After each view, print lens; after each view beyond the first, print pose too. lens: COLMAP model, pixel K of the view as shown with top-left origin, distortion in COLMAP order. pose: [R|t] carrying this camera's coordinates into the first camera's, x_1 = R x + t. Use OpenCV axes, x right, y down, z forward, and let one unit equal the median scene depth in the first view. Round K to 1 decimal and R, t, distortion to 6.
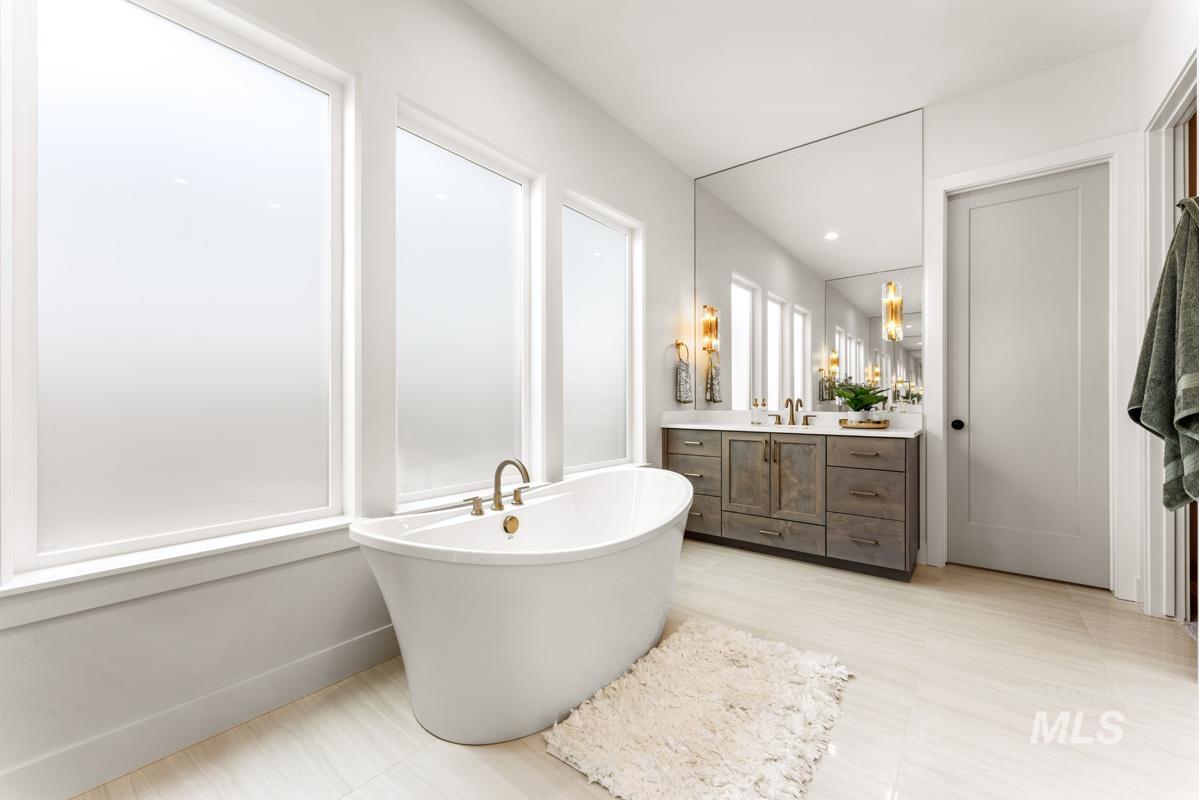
lens RADIAL K [[481.3, 0, 592.2], [0, 481.3, 402.0], [0, 0, 1]] dist [0.000198, -0.000213]
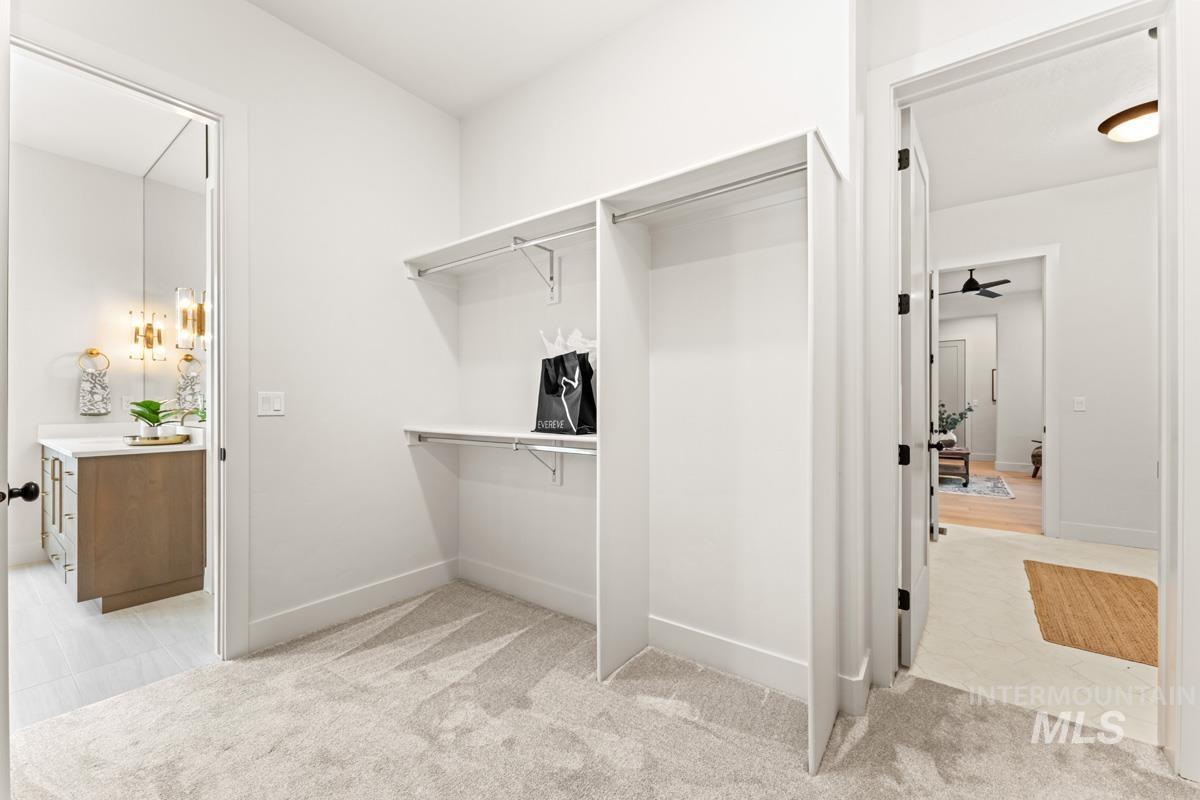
lens RADIAL K [[478.3, 0, 600.0], [0, 478.3, 400.0], [0, 0, 1]] dist [0.000611, 0.000058]
pose [[0.999418, -0.001729, 0.034058, 1.434863], [0.001794, 0.999997, -0.001884, -0.030440], [-0.034055, 0.001944, 0.999418, 0.039487]]
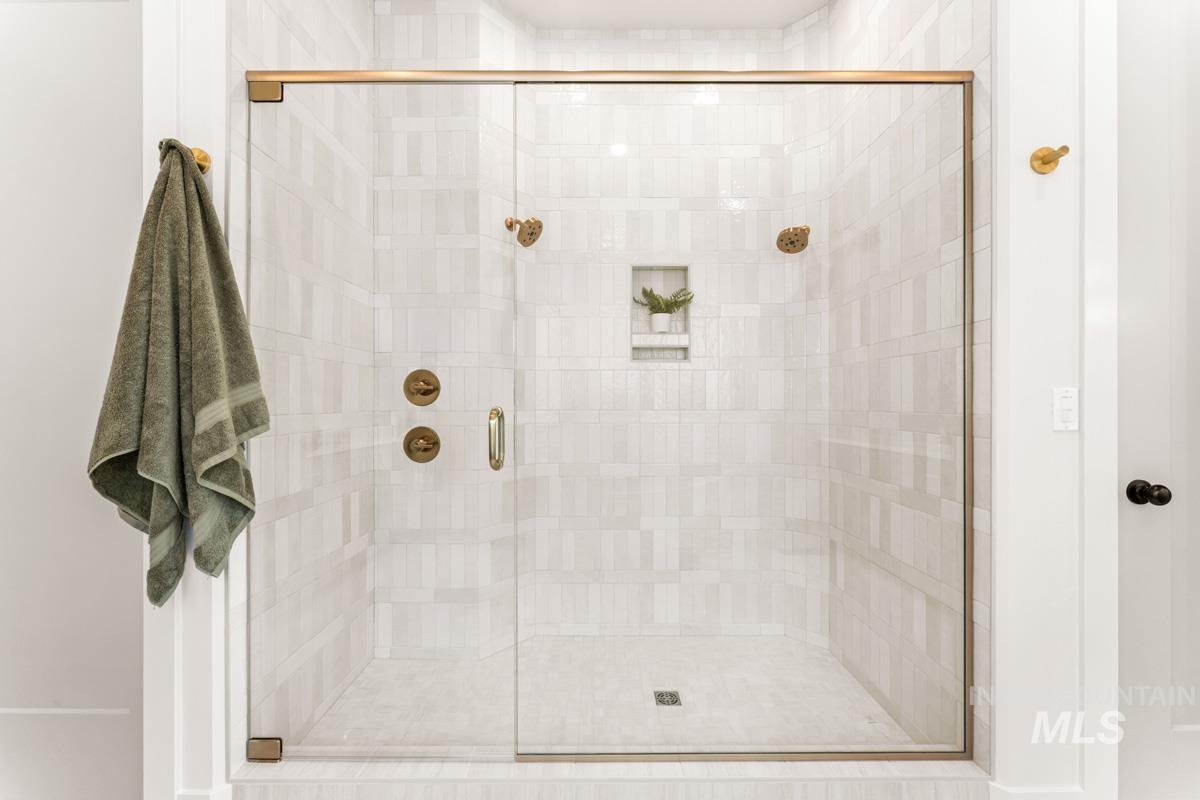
lens RADIAL K [[474.2, 0, 595.3], [0, 474.2, 401.6], [0, 0, 1]] dist [0.002782, 0.000019]
pose [[-0.625926, -0.000800, 0.779882, 0.186256], [0.001836, 0.999995, 0.002499, -0.029170], [-0.779880, 0.002996, -0.625921, 0.530631]]
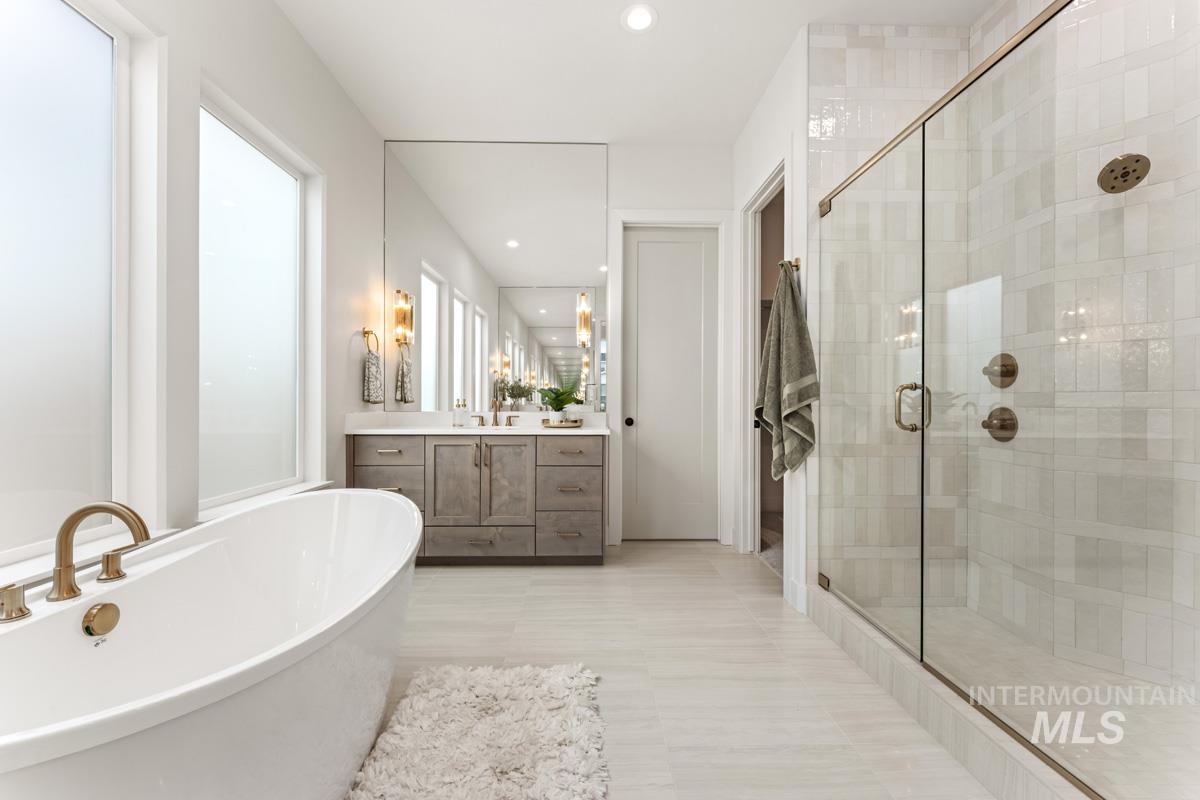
lens RADIAL K [[481.7, 0, 592.7], [0, 481.7, 402.0], [0, 0, 1]] dist [0.000198, -0.000213]
pose [[0.767965, 0.002578, 0.640487, -0.065165], [-0.001801, 0.999997, -0.001866, 0.000576], [-0.640489, 0.000280, 0.767967, 0.145738]]
